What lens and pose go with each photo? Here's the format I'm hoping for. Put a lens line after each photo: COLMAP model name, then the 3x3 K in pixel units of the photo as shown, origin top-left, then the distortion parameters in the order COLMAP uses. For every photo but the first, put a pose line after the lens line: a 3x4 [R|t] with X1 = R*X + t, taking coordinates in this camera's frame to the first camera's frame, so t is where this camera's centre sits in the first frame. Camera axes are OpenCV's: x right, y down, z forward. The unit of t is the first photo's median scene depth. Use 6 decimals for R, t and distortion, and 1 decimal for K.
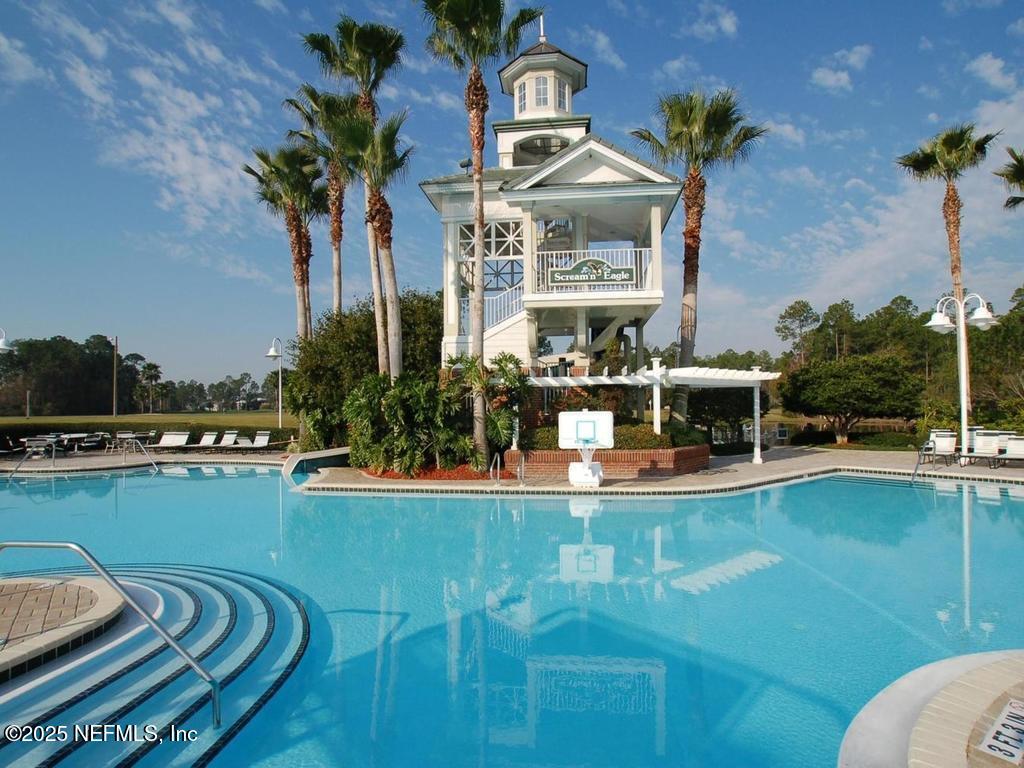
lens RADIAL K [[1861.8, 0, 511.3], [0, 1861.8, 384.6], [0, 0, 1]] dist [0.018872, 0.000000]
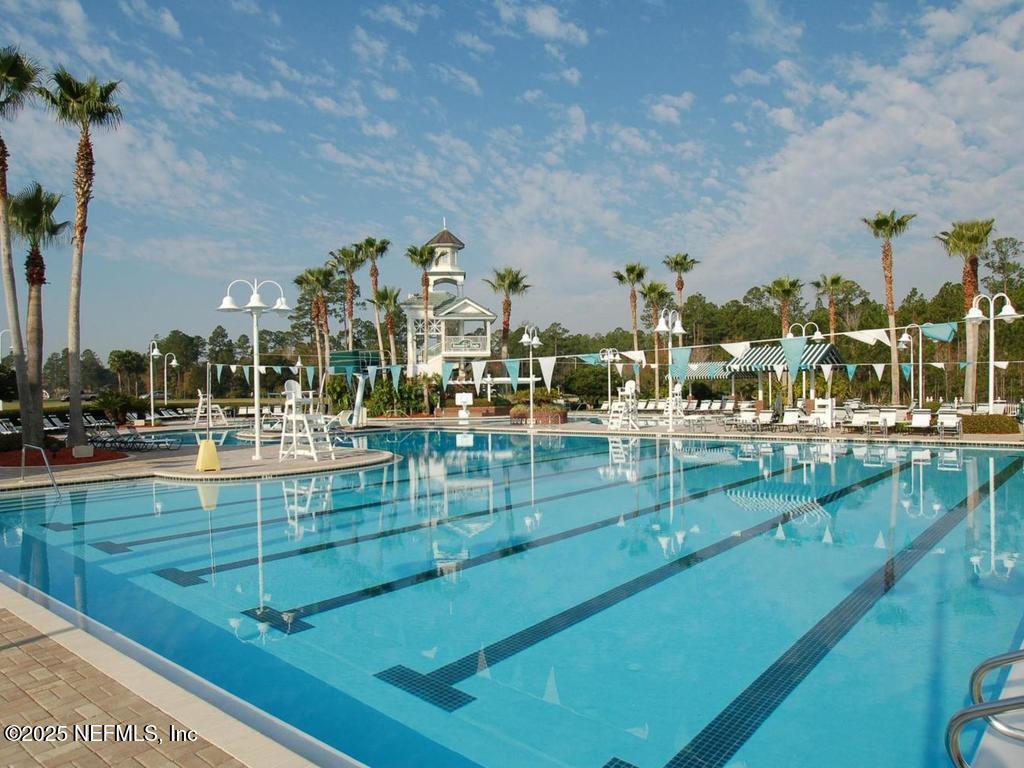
lens RADIAL K [[1861.8, 0, 511.5], [0, 1861.8, 384.2], [0, 0, 1]] dist [0.018872, 0.000000]
pose [[0.997802, -0.001755, 0.066243, -0.073189], [0.001202, 0.999964, 0.008375, -0.022701], [-0.066255, -0.008277, 0.997768, -1.774093]]
